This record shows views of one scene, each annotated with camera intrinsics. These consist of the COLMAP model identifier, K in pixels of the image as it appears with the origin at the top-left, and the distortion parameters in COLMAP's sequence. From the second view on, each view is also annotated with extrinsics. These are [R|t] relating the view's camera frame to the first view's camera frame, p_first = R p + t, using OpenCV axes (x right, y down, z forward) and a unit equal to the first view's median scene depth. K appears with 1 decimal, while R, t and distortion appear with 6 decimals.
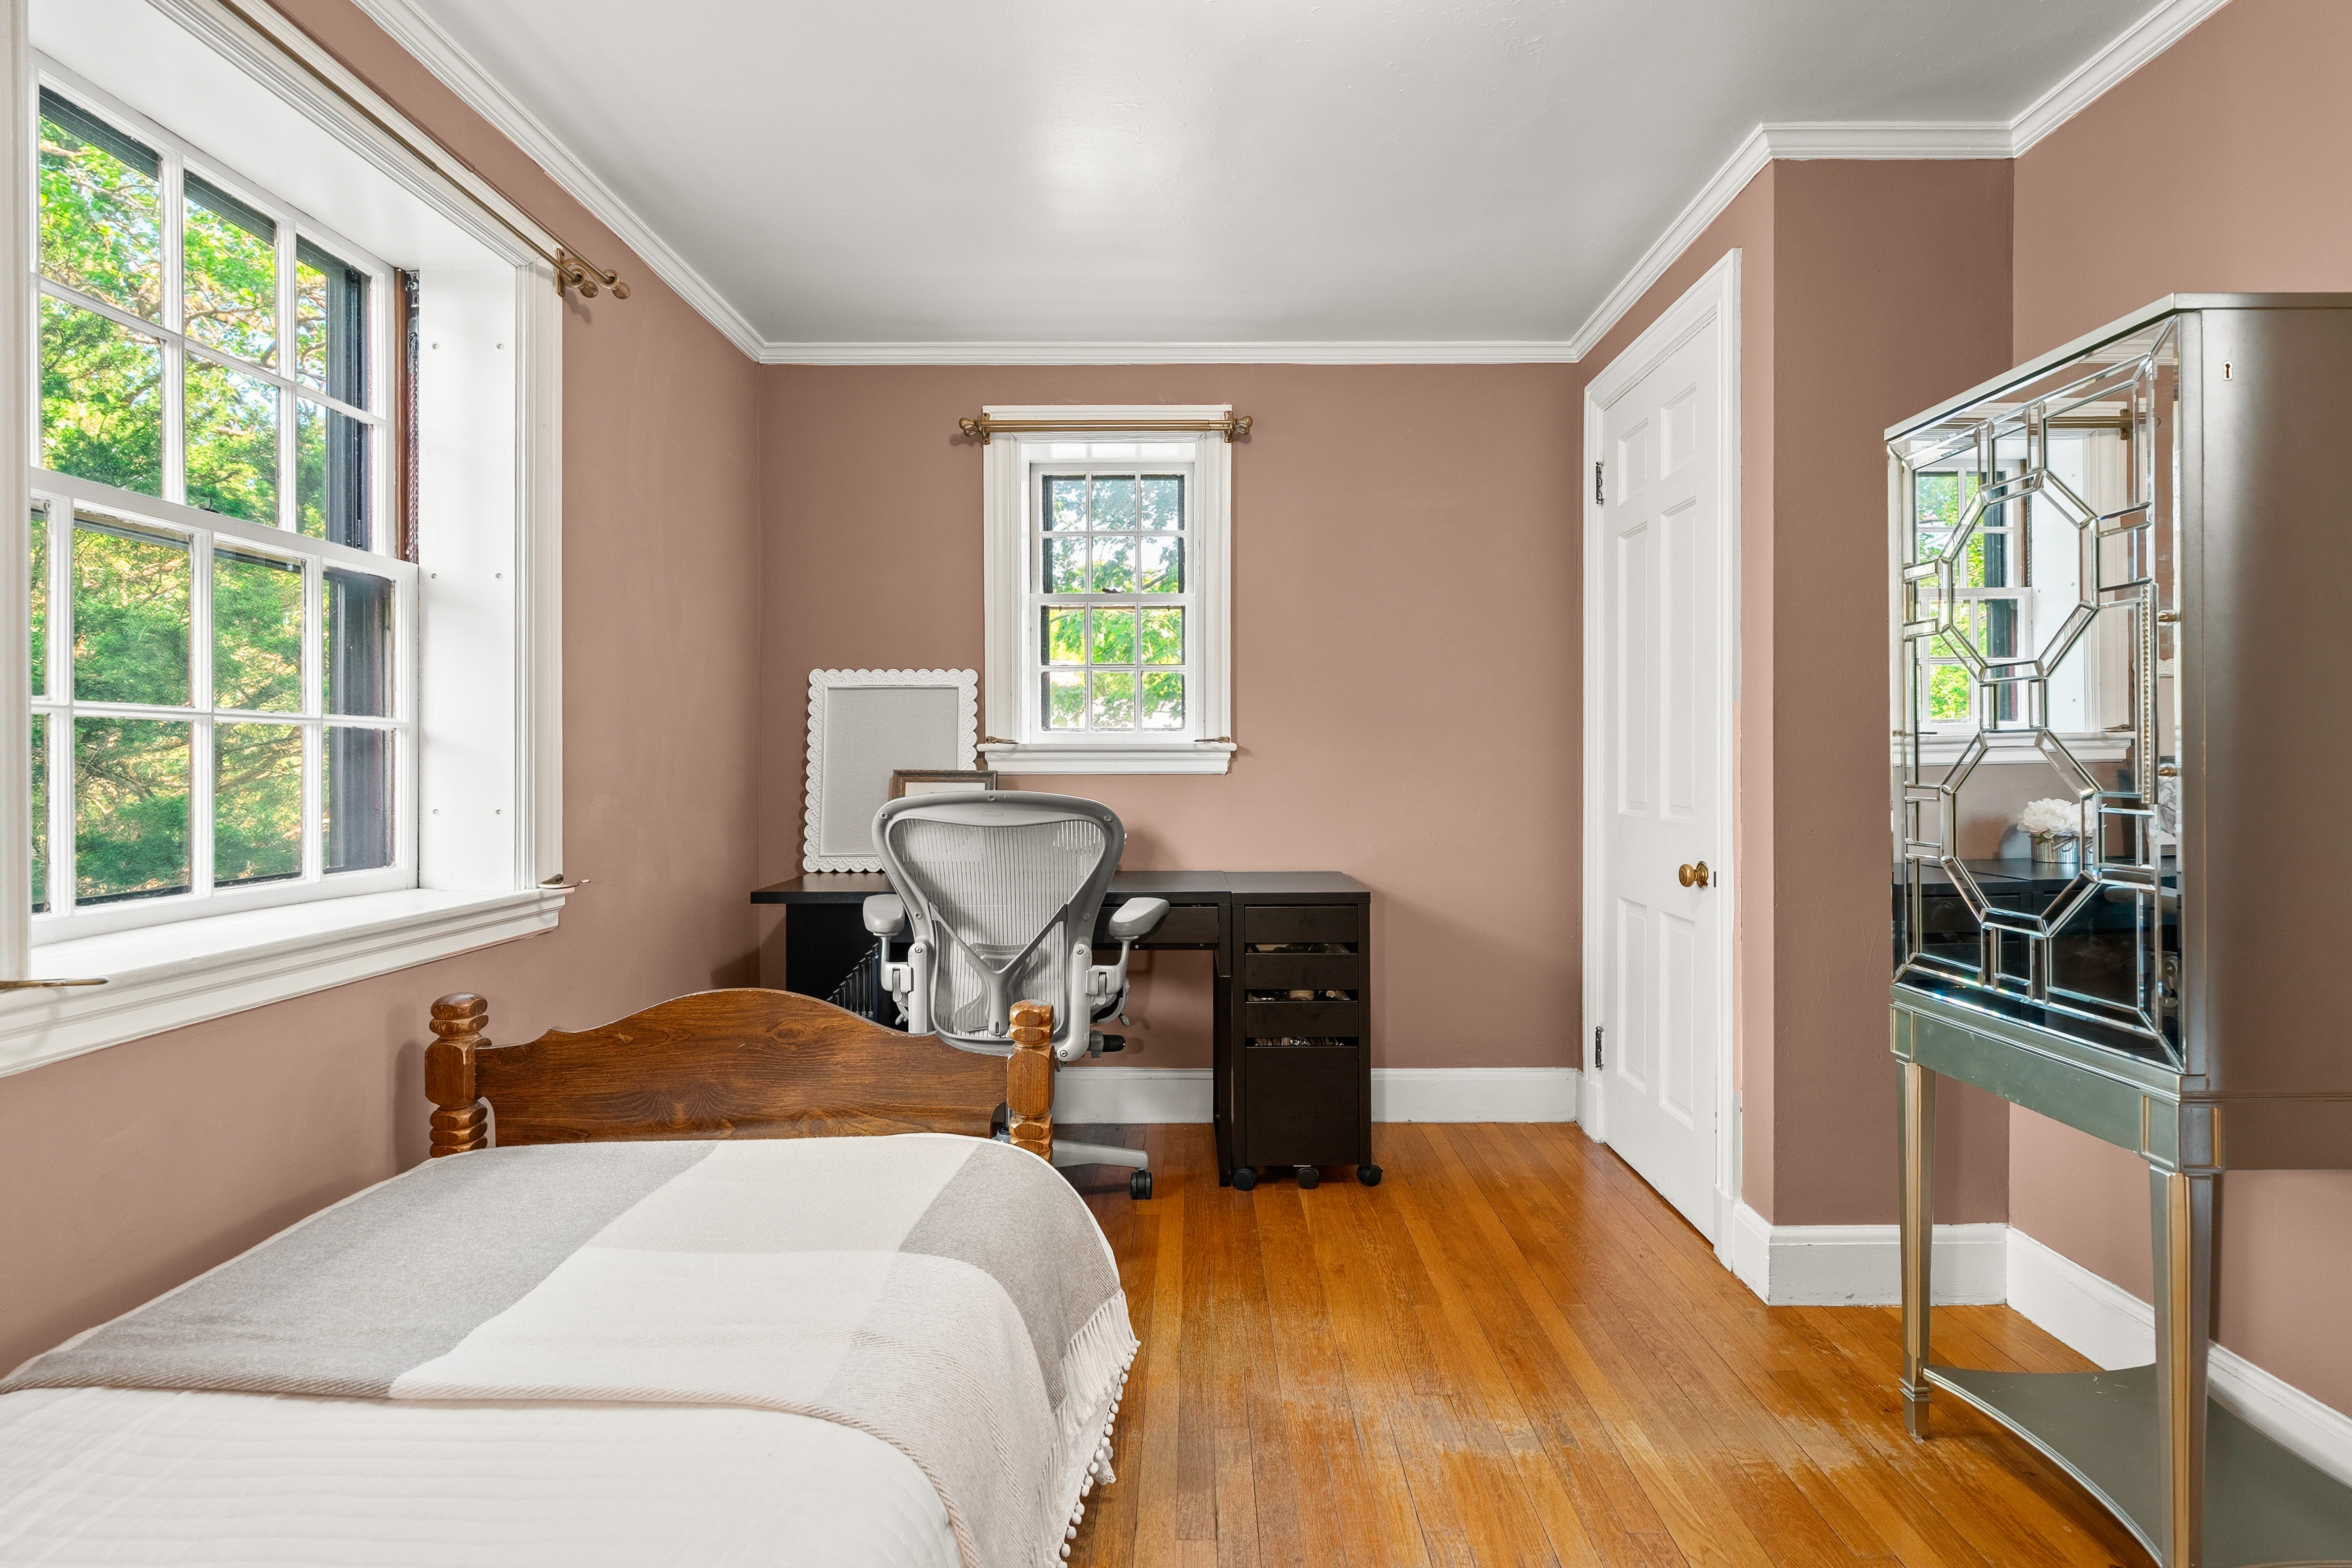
lens RADIAL K [[1090.8, 0, 1140.2], [0, 1090.8, 766.3], [0, 0, 1]] dist [-0.001788, 0.000188]
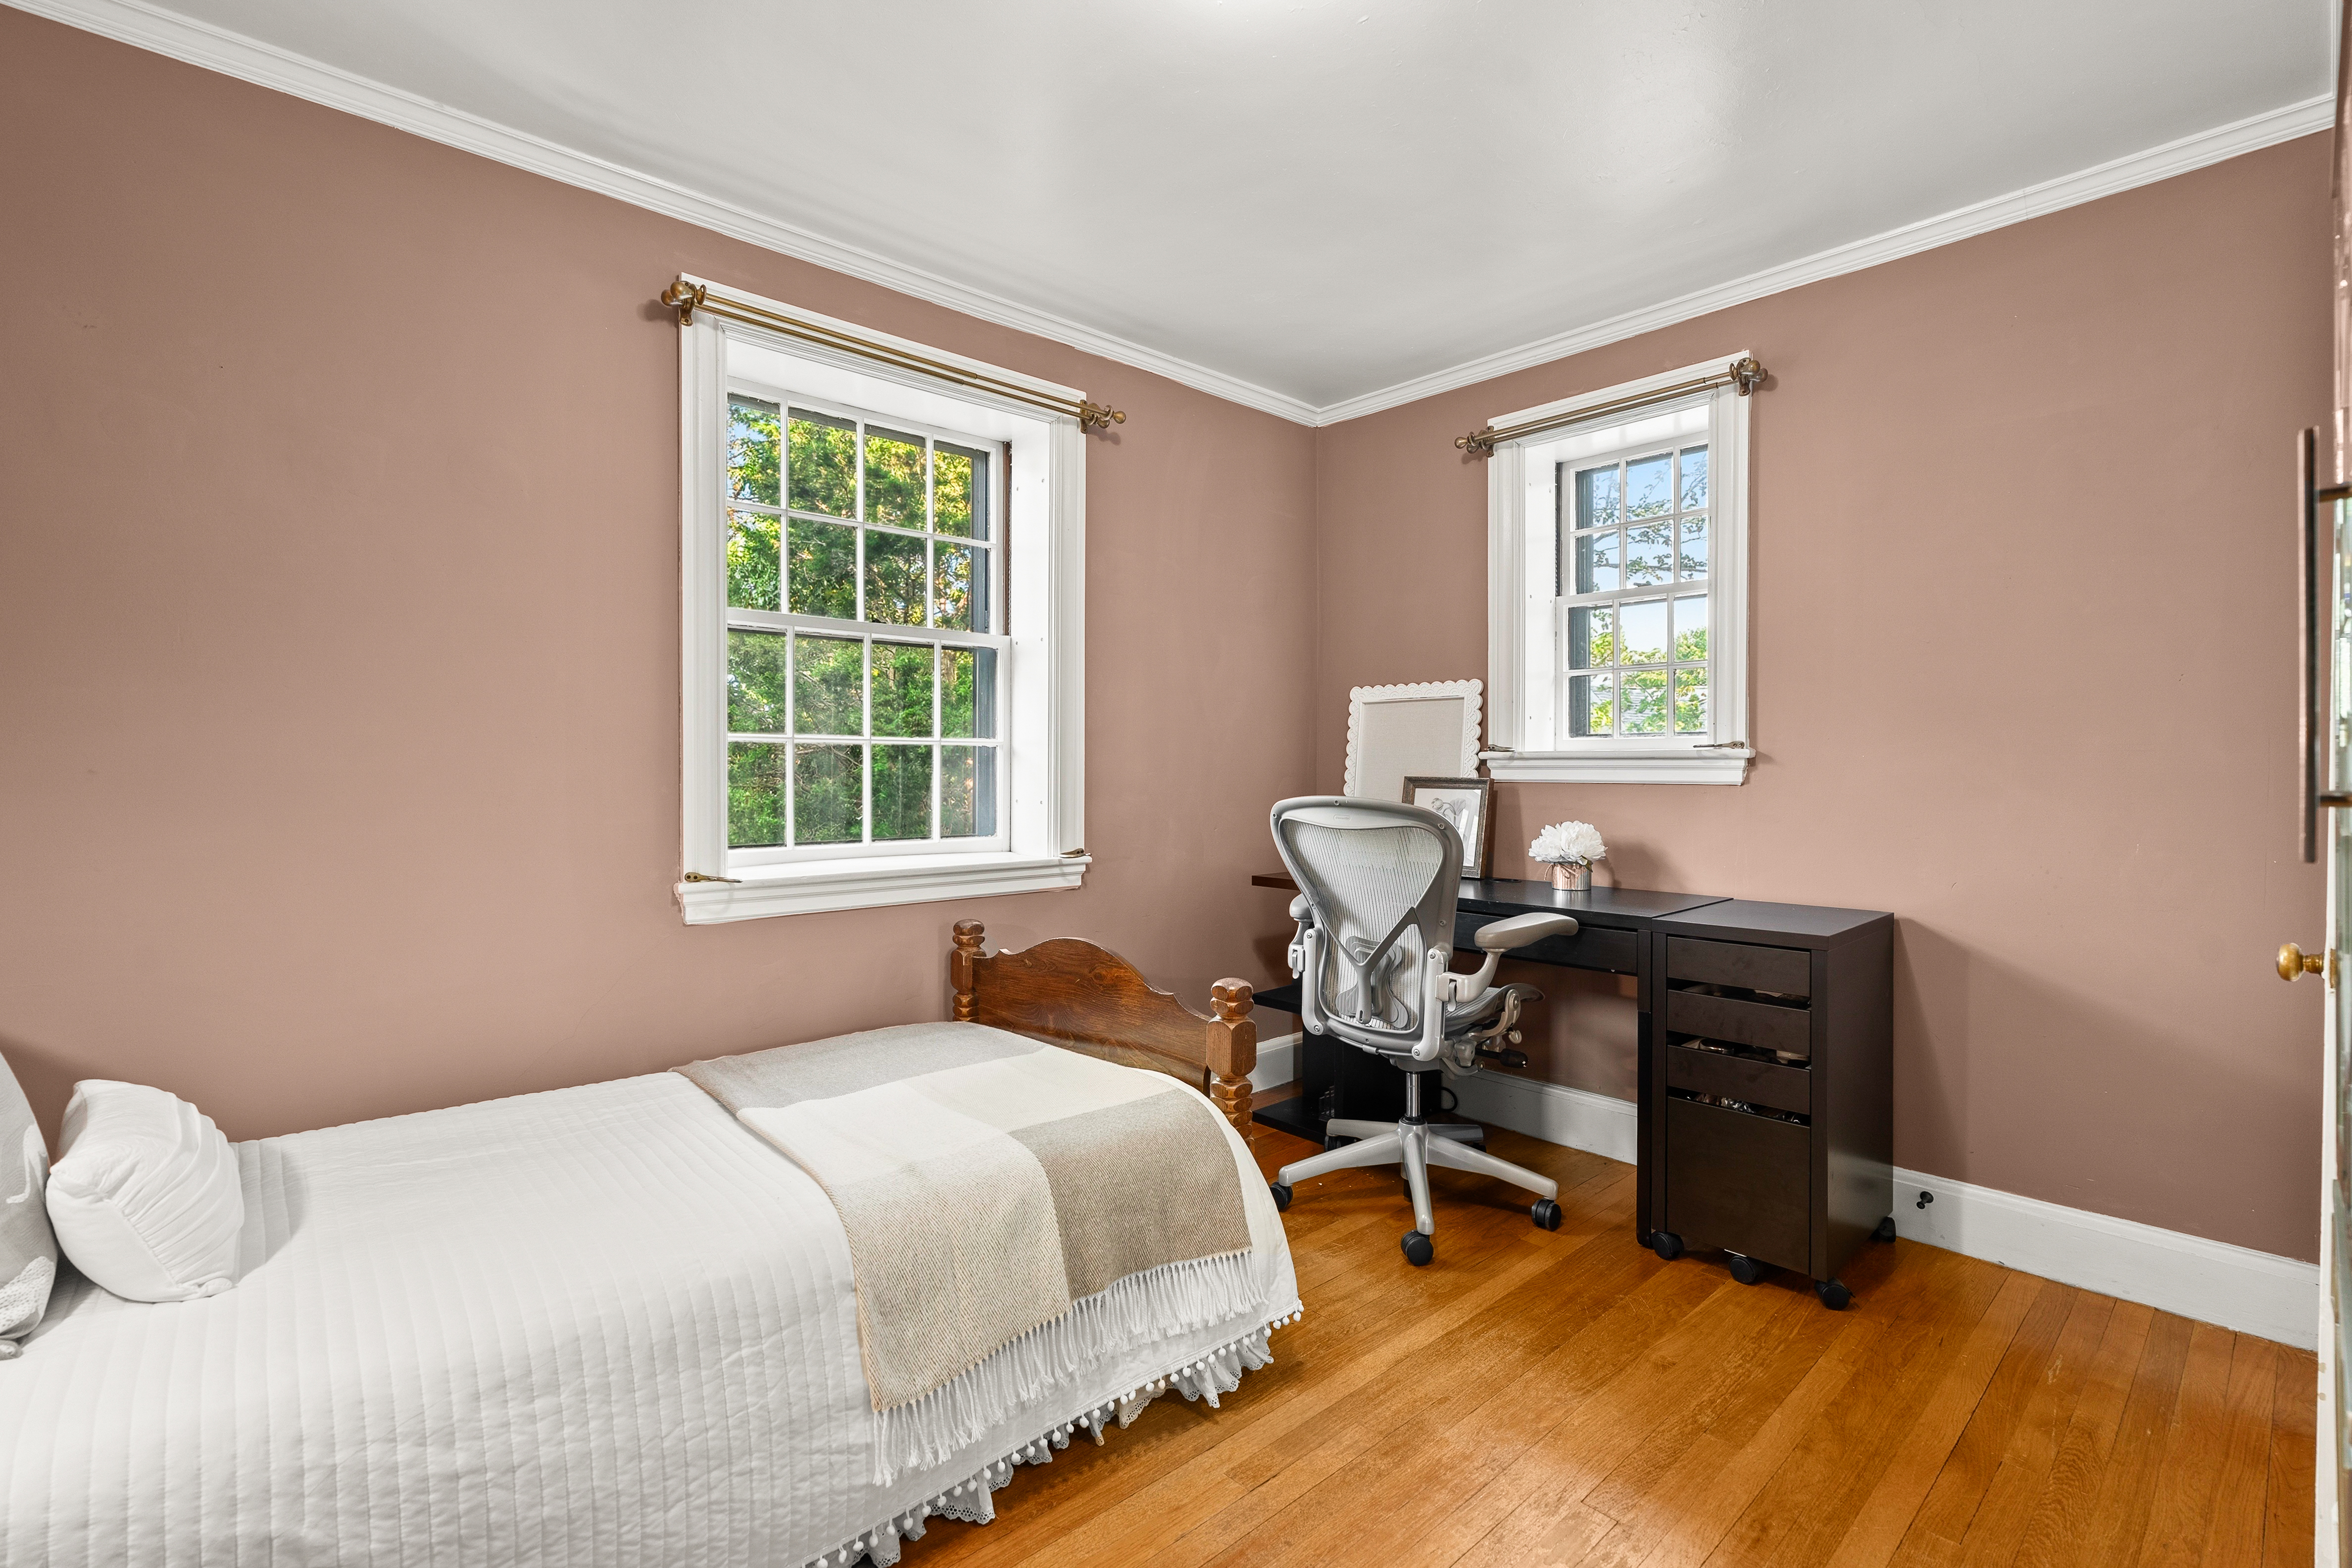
lens RADIAL K [[1057.3, 0, 1176.0], [0, 1057.3, 778.1], [0, 0, 1]] dist [-0.001685, 0.000792]
pose [[0.686732, 0.010796, -0.726830, 0.477362], [-0.006467, 0.999941, 0.008743, -0.003473], [0.726882, -0.001304, 0.686761, 0.141529]]
